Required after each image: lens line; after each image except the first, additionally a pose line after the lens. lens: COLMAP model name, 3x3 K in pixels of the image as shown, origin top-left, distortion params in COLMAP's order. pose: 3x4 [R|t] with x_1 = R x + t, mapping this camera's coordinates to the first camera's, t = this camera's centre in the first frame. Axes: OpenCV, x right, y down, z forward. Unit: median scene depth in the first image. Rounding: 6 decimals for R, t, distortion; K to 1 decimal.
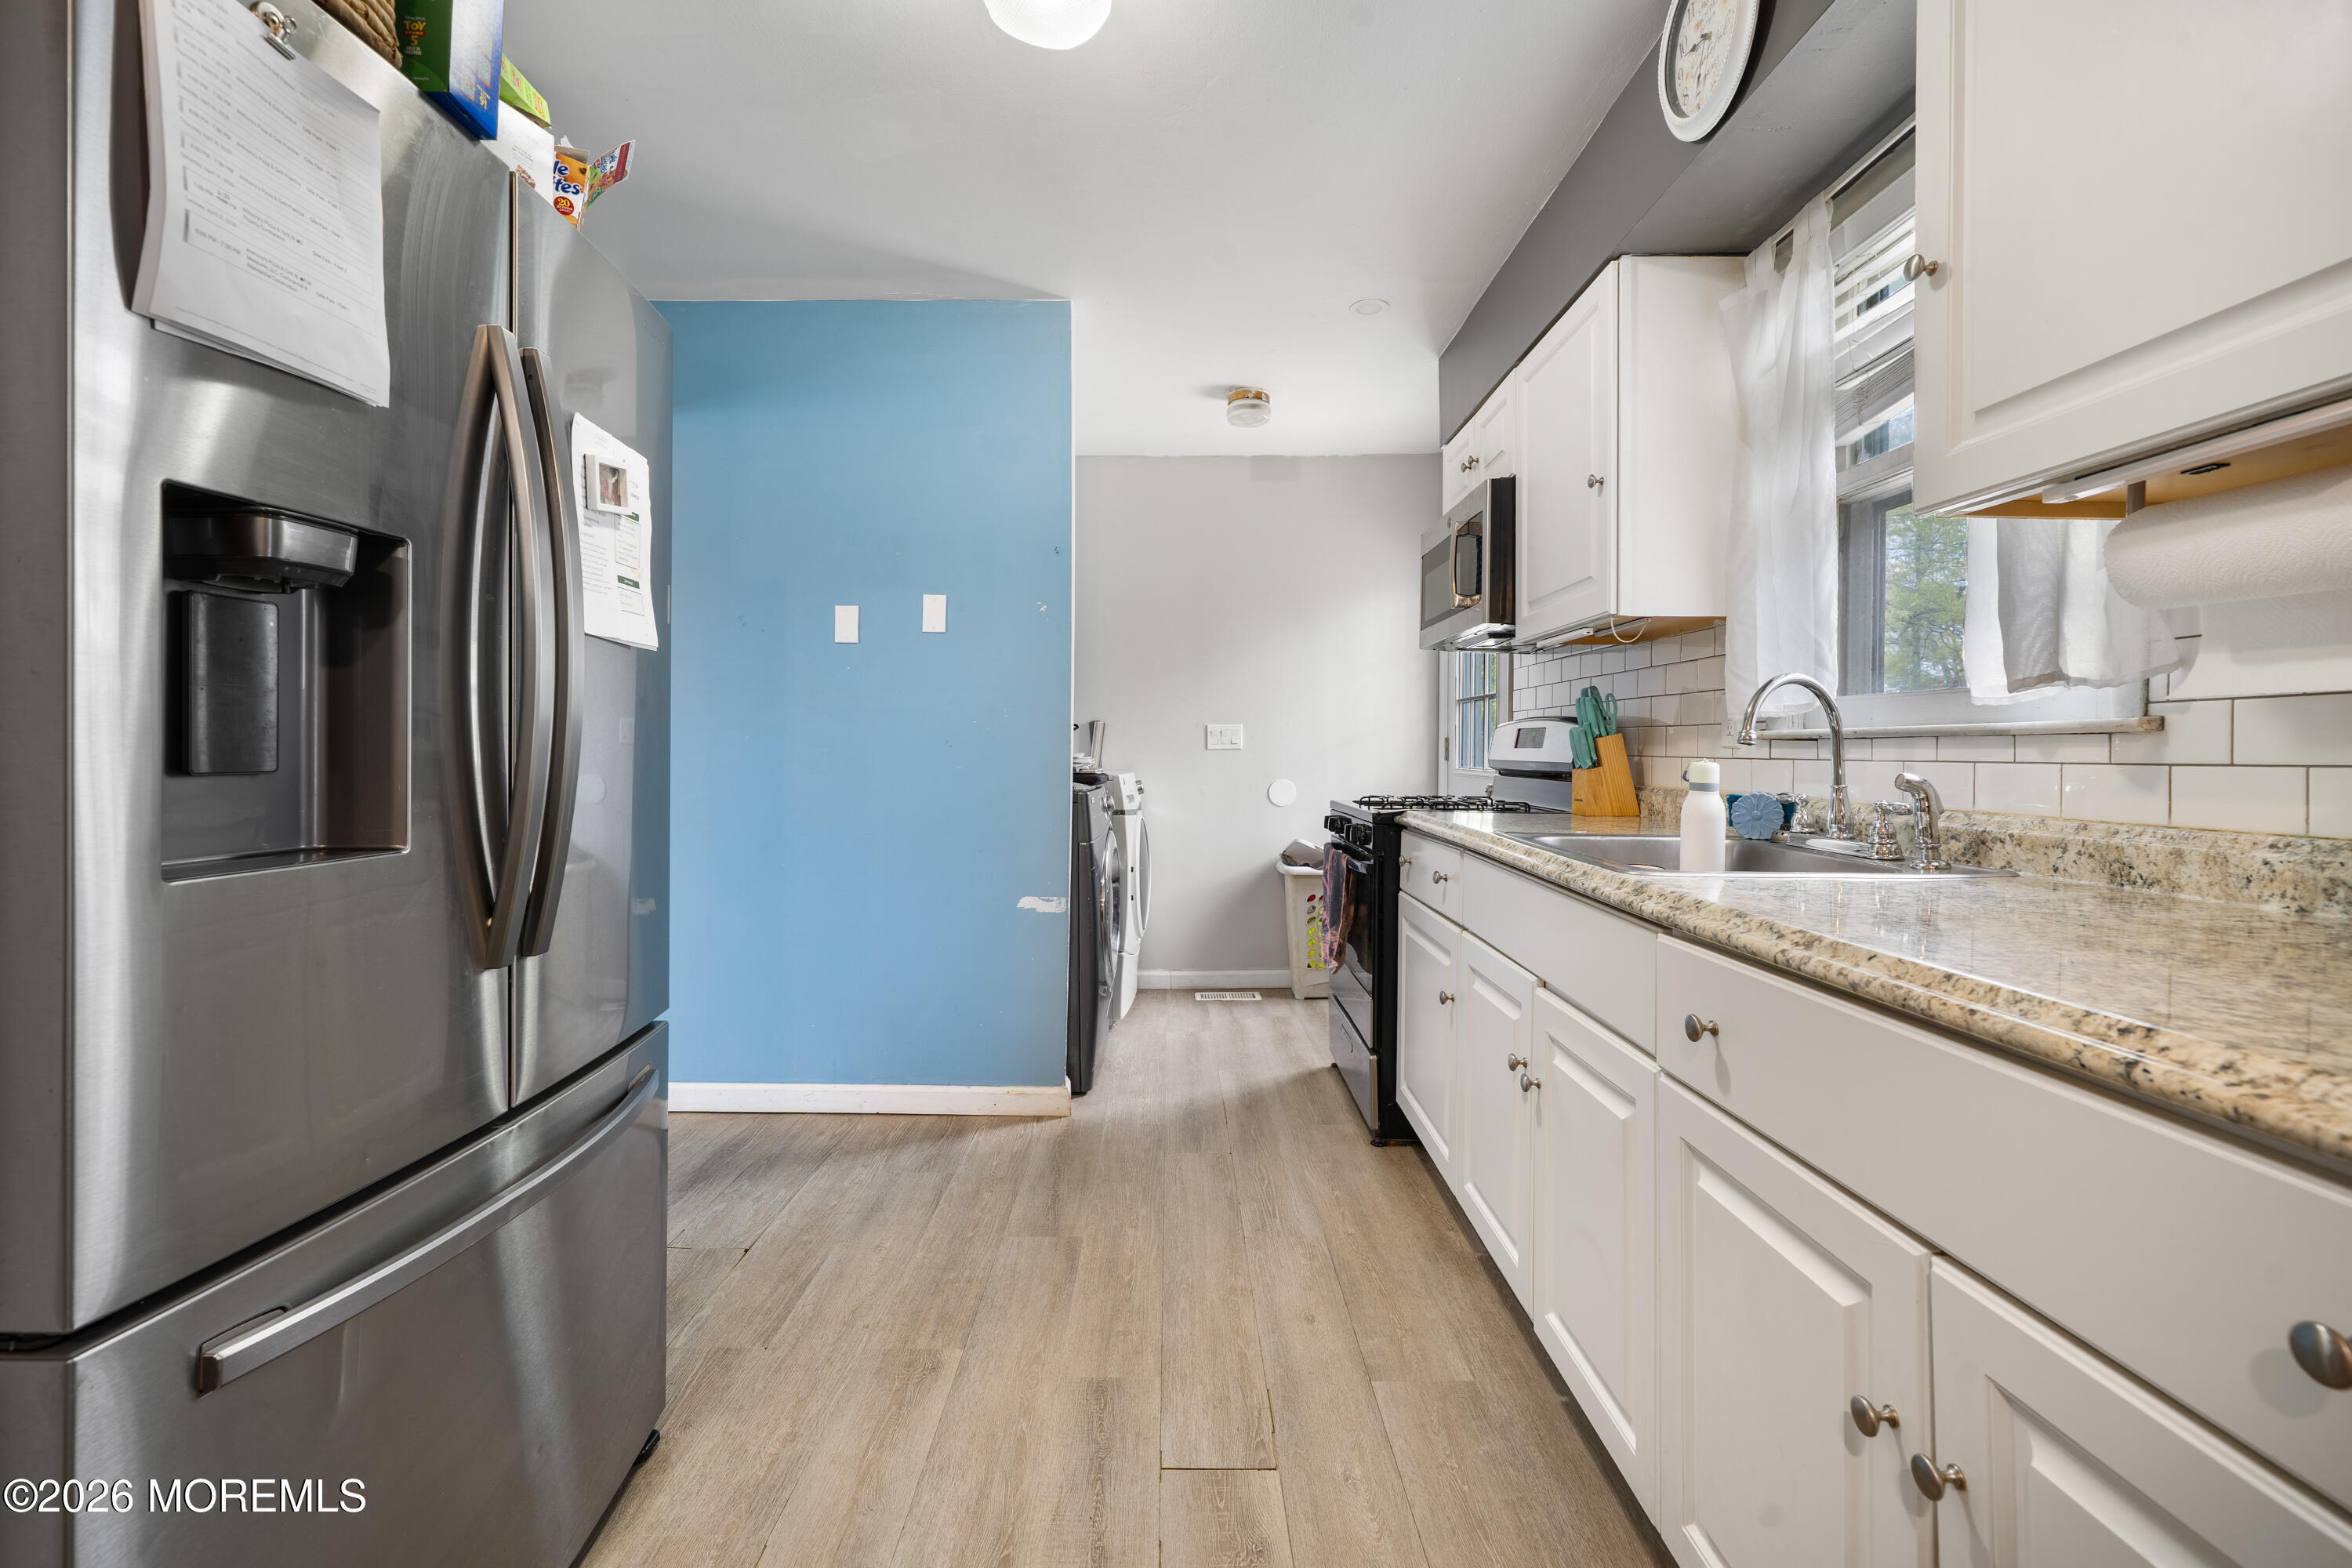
lens RADIAL K [[1005.8, 0, 1180.9], [0, 1005.8, 755.2], [0, 0, 1]] dist [-0.009289, -0.000408]
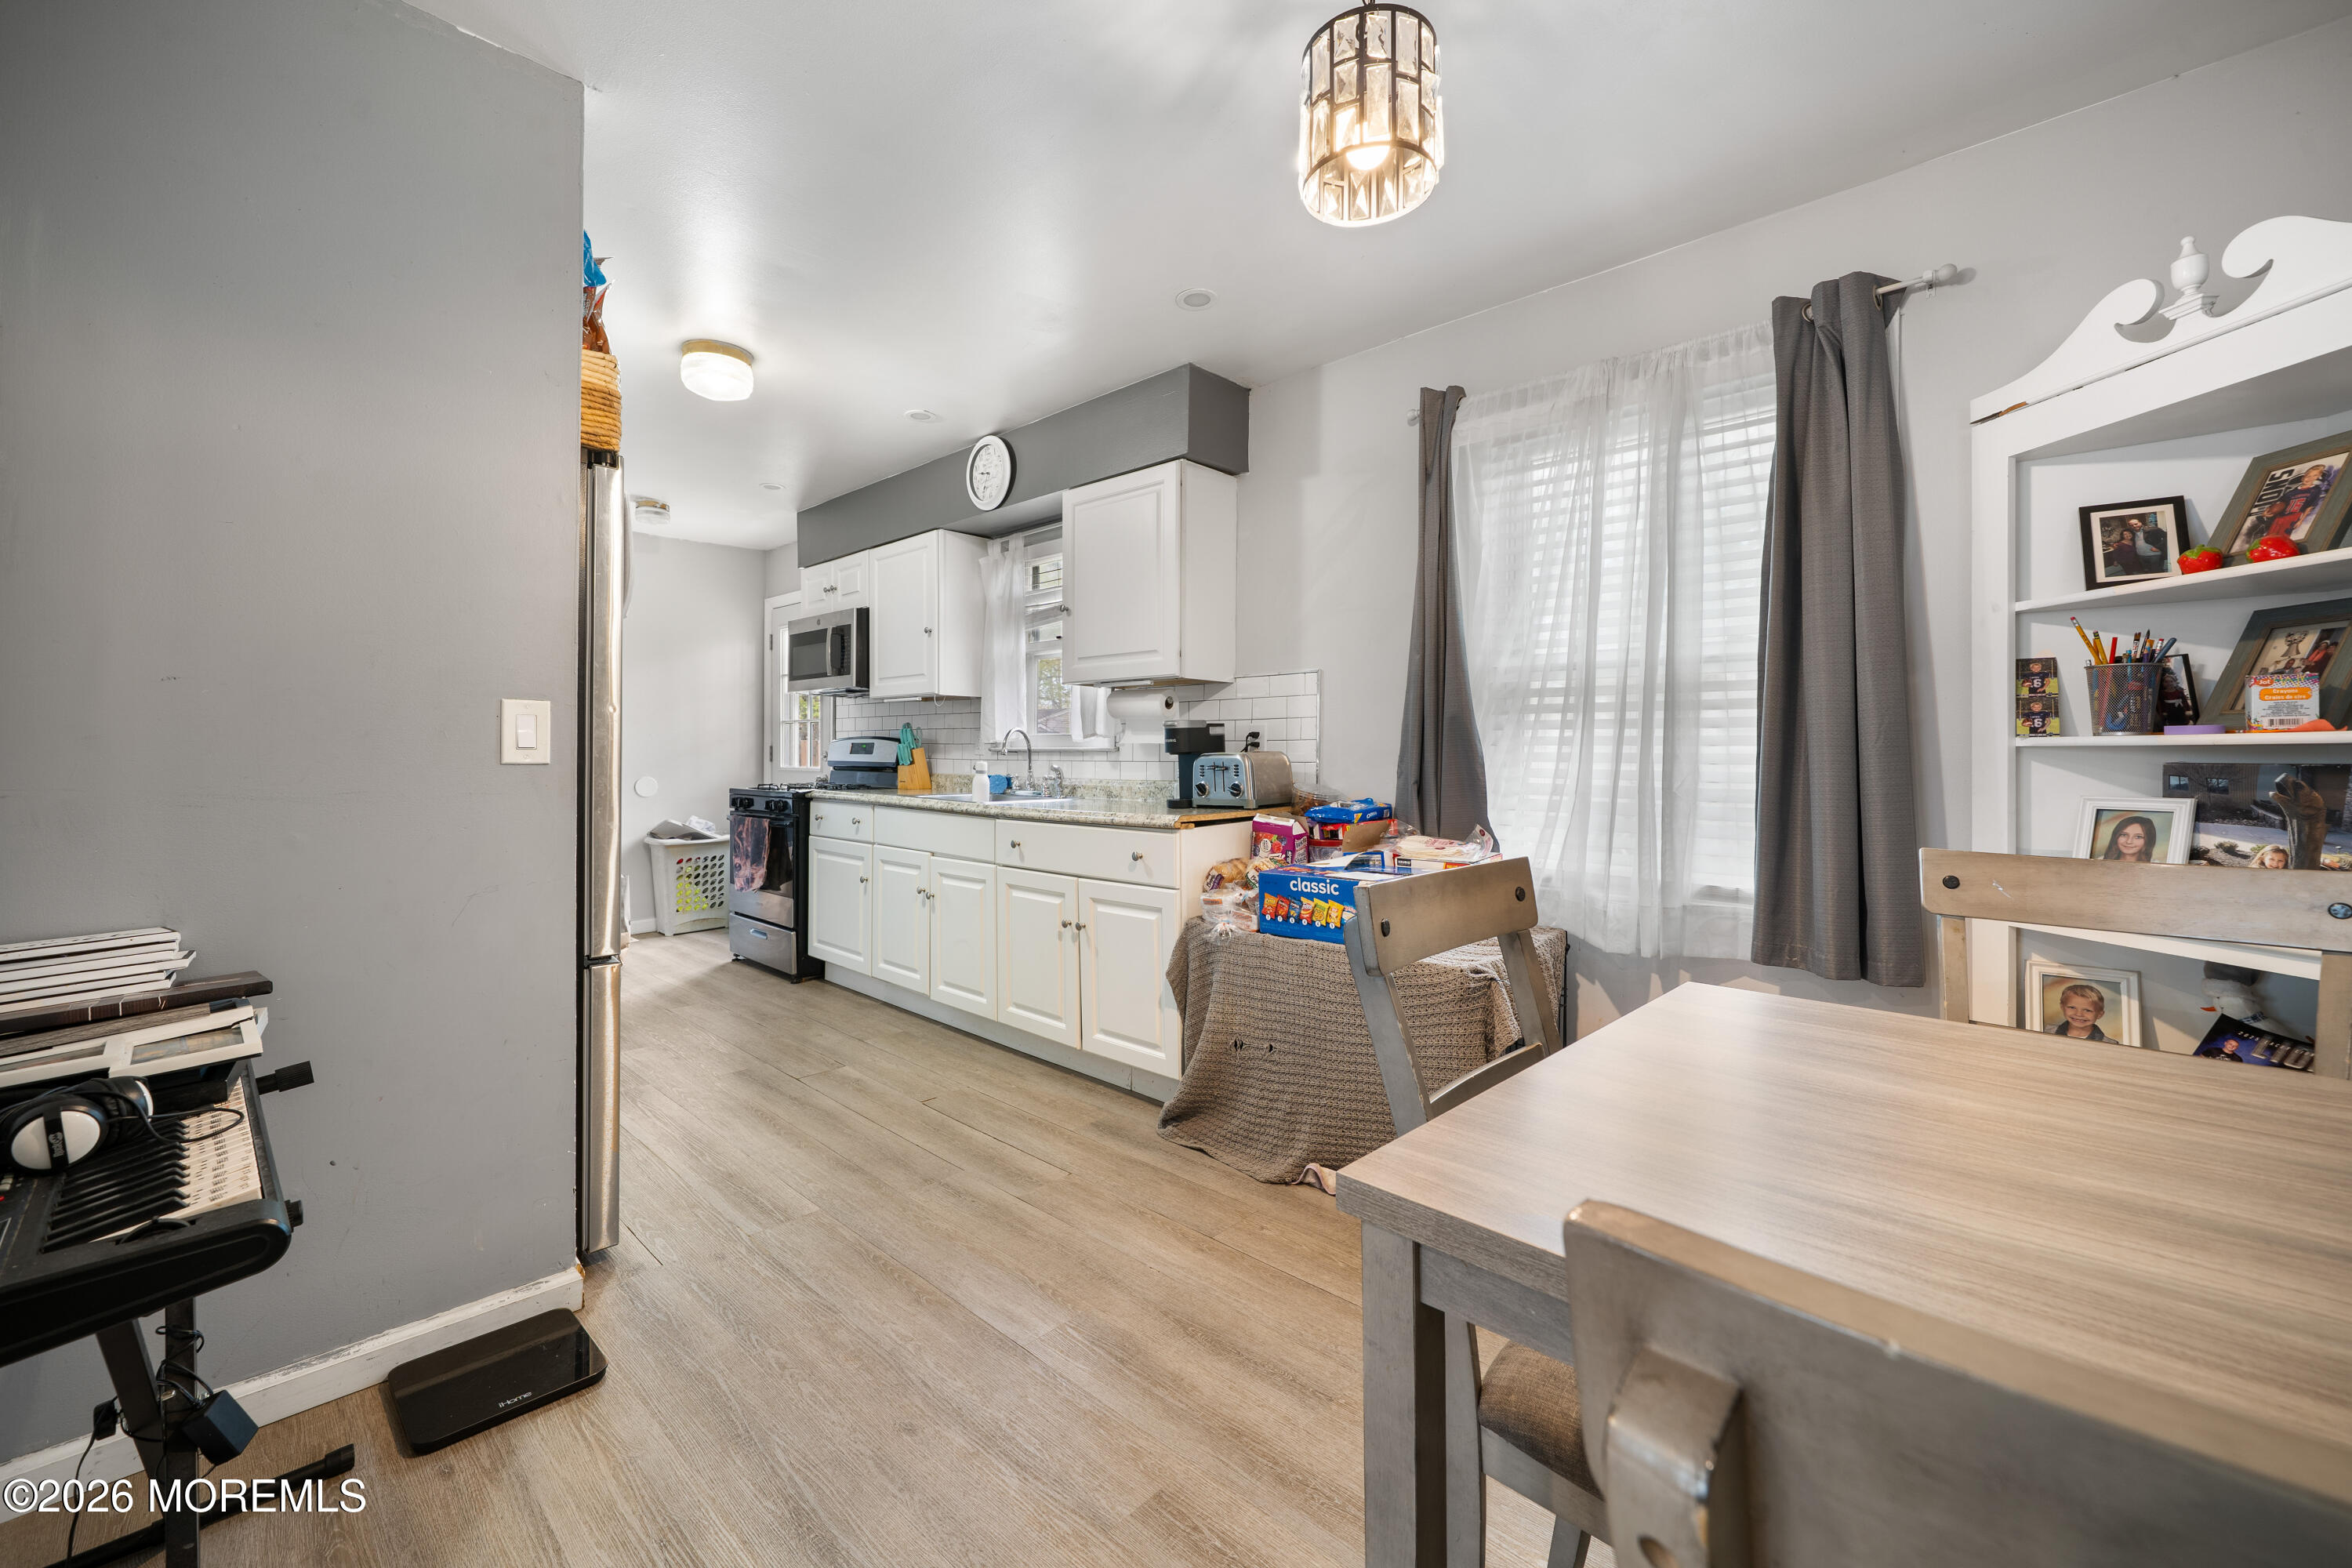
lens RADIAL K [[926.4, 0, 1175.7], [0, 926.4, 760.2], [0, 0, 1]] dist [-0.000850, -0.000085]
pose [[0.676197, -0.008370, 0.736673, -0.677734], [0.002755, 0.999957, 0.008833, -0.013029], [-0.736715, -0.003943, 0.676191, -0.716104]]
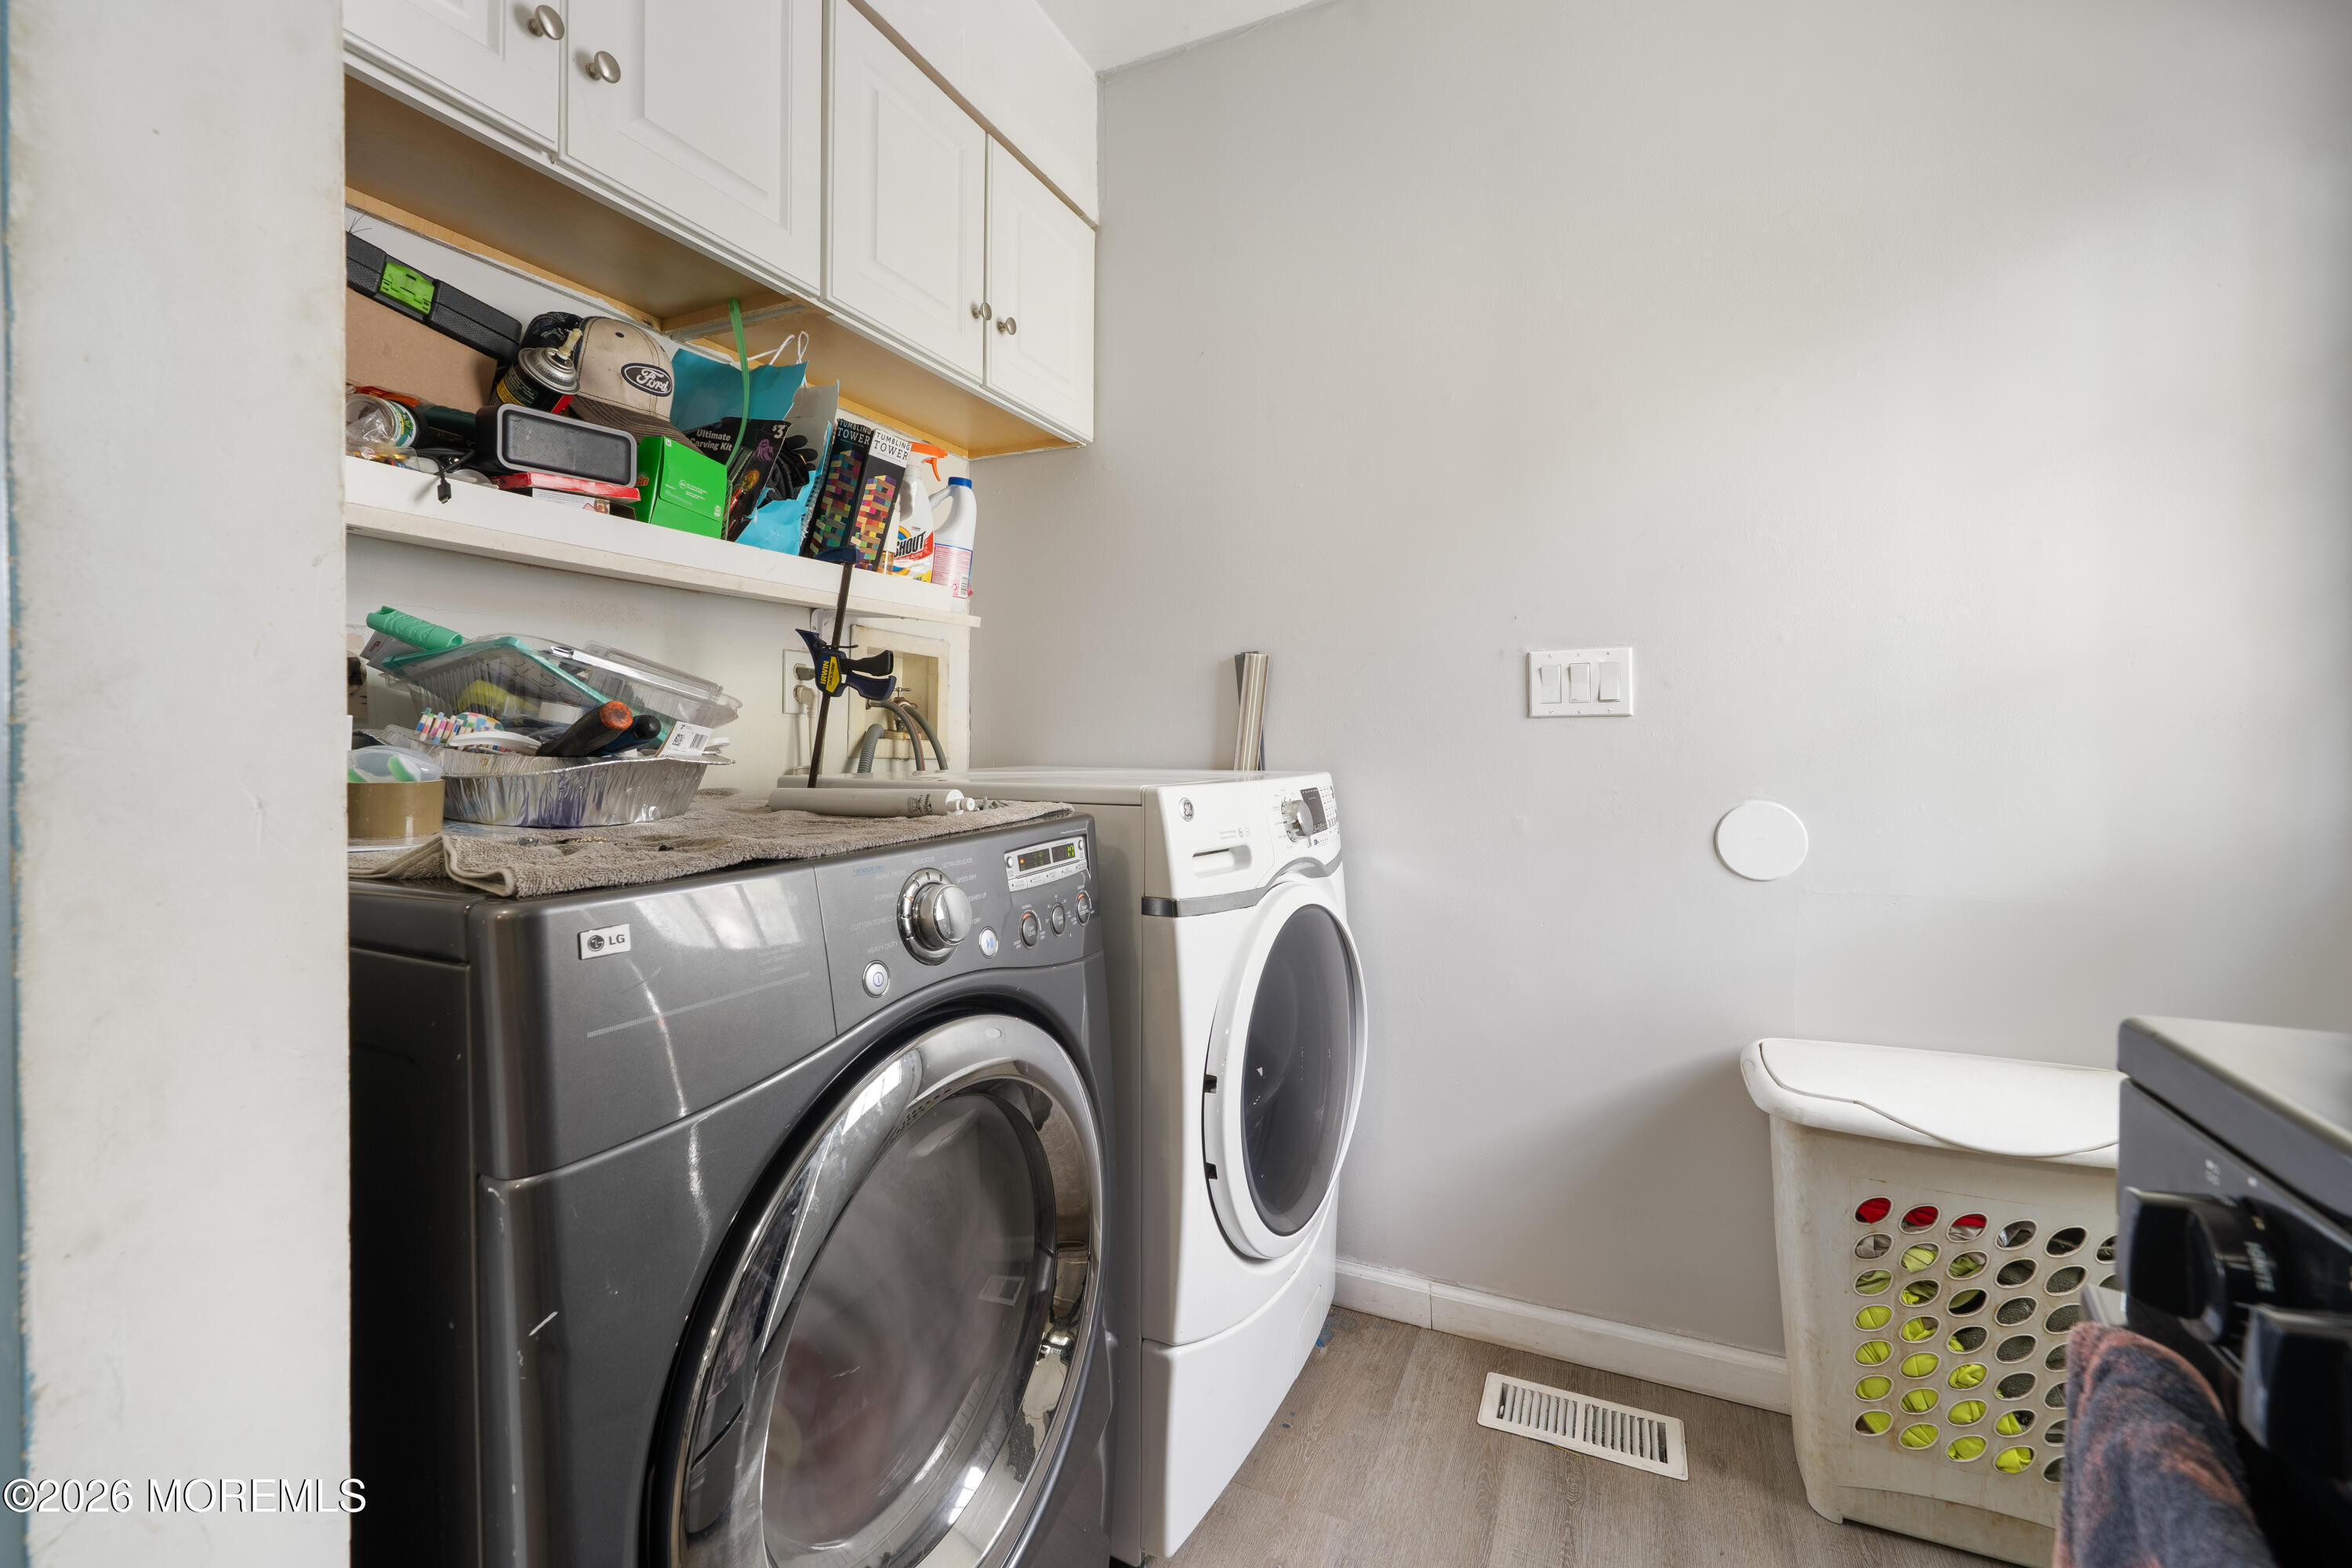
lens RADIAL K [[926.4, 0, 1203.8], [0, 926.4, 760.4], [0, 0, 1]] dist [-0.000850, -0.000085]
pose [[0.911829, 0.007714, -0.410498, 0.119257], [-0.003981, 0.999943, 0.009948, 0.015987], [0.410551, -0.007436, 0.911807, 1.310139]]
